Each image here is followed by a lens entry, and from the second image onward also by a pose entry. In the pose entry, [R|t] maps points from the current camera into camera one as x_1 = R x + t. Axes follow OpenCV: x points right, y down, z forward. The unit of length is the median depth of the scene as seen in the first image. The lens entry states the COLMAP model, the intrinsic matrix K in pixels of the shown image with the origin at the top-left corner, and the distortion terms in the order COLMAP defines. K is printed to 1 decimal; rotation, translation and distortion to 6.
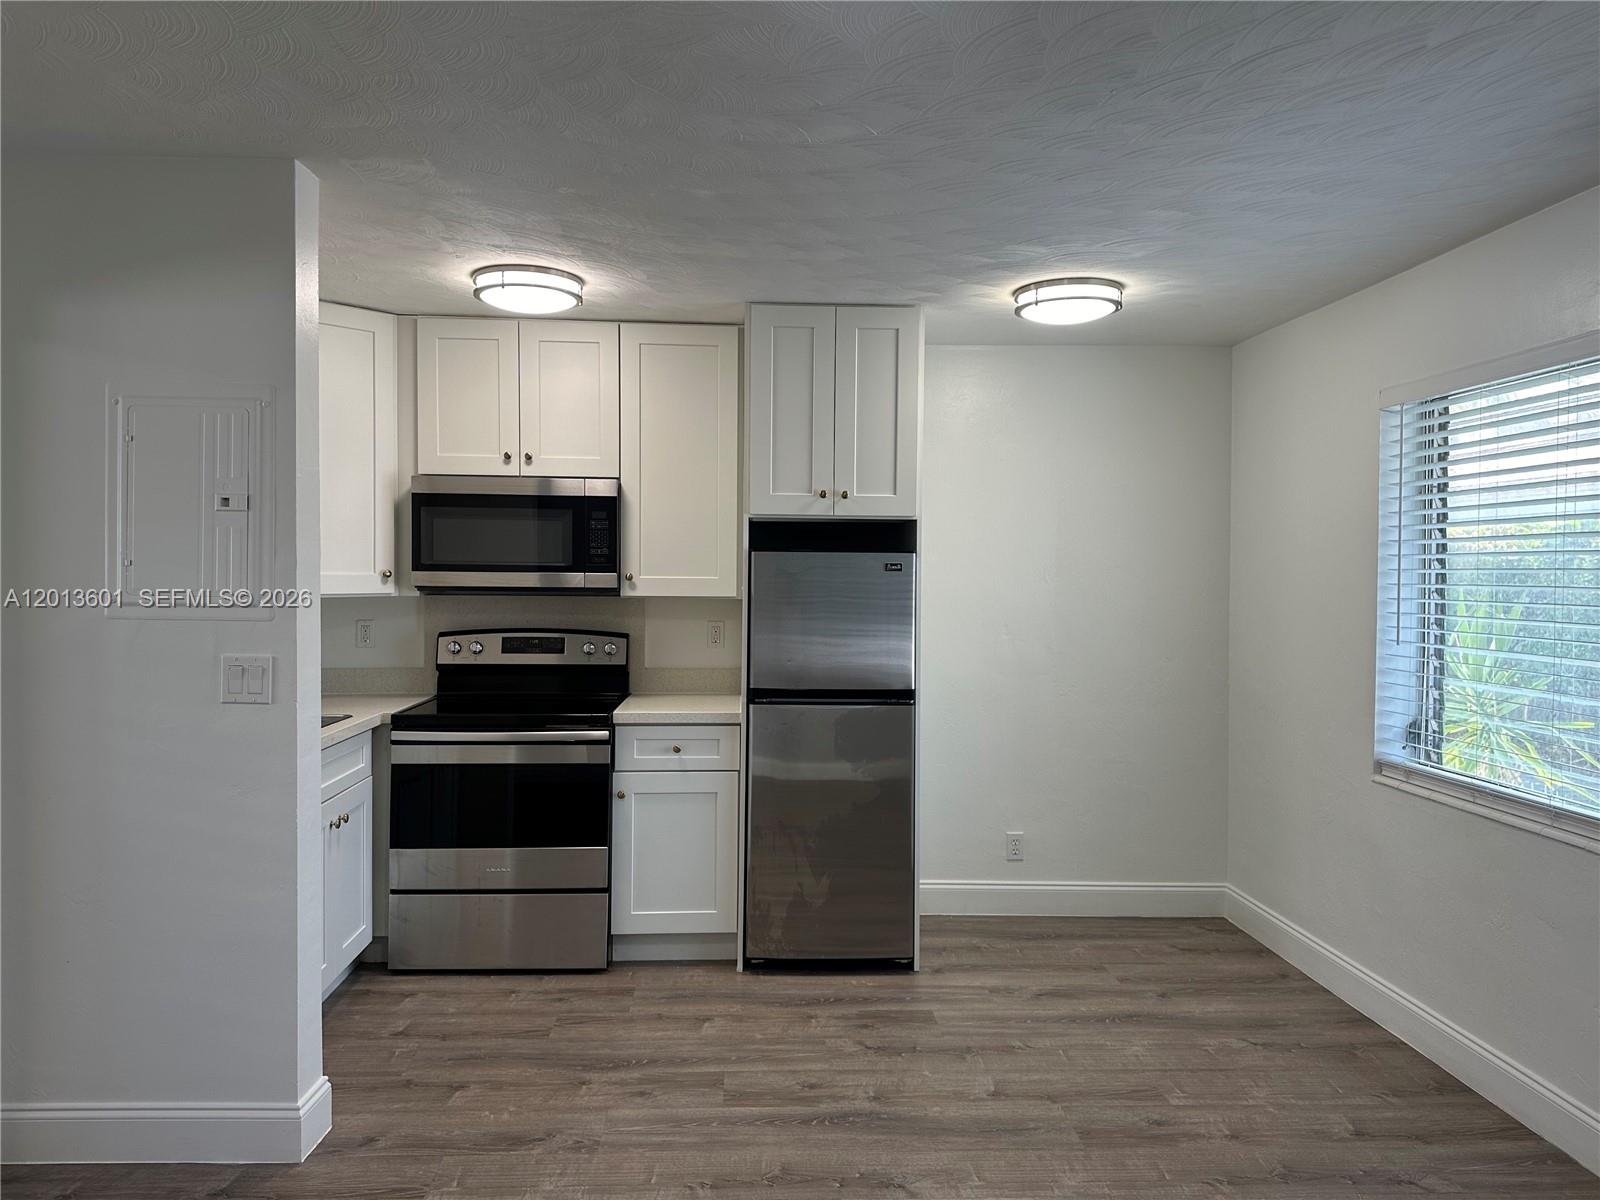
lens RADIAL K [[1120.6, 0, 797.0], [0, 1120.6, 589.8], [0, 0, 1]] dist [0.064795, -0.085631]
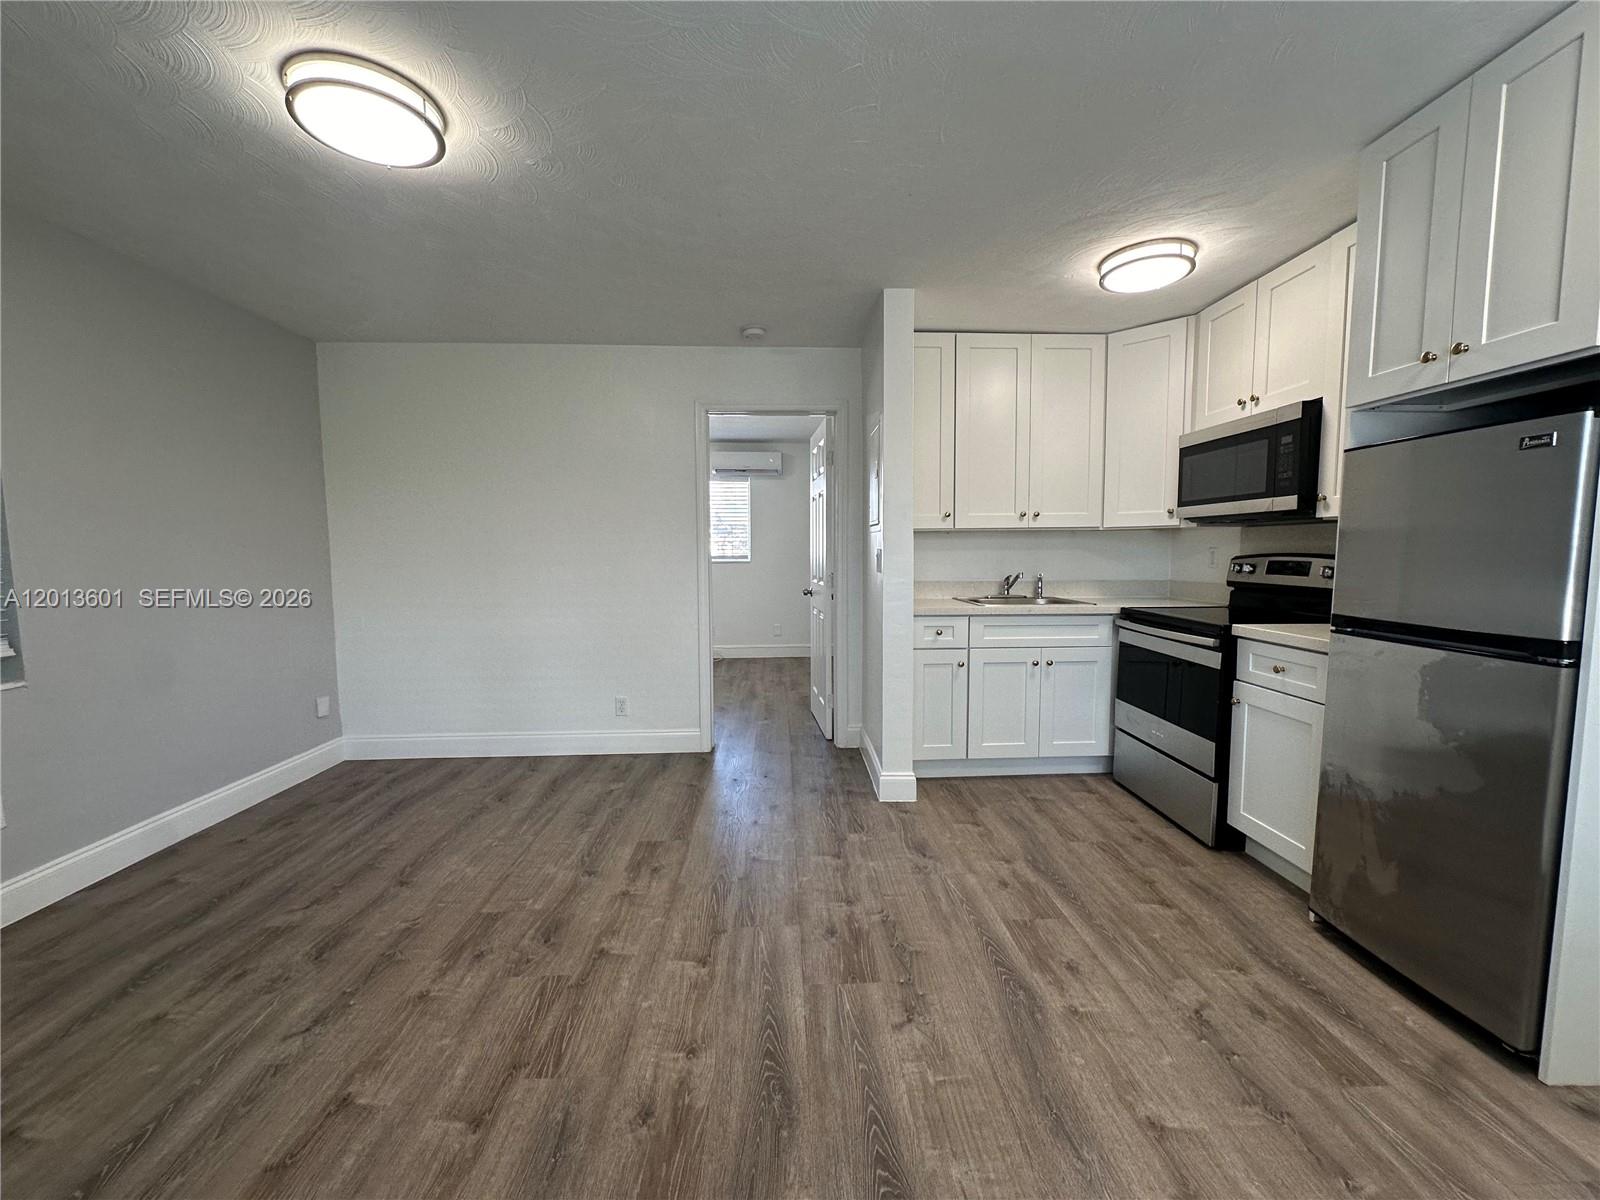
lens RADIAL K [[635.6, 0, 803.3], [0, 635.6, 604.2], [0, 0, 1]] dist [-0.005224, 0.001204]
pose [[-0.009716, 0.076069, -0.997055, 0.478150], [-0.012132, 0.997020, 0.076185, 0.051720], [0.999879, 0.012836, -0.008764, 0.627548]]
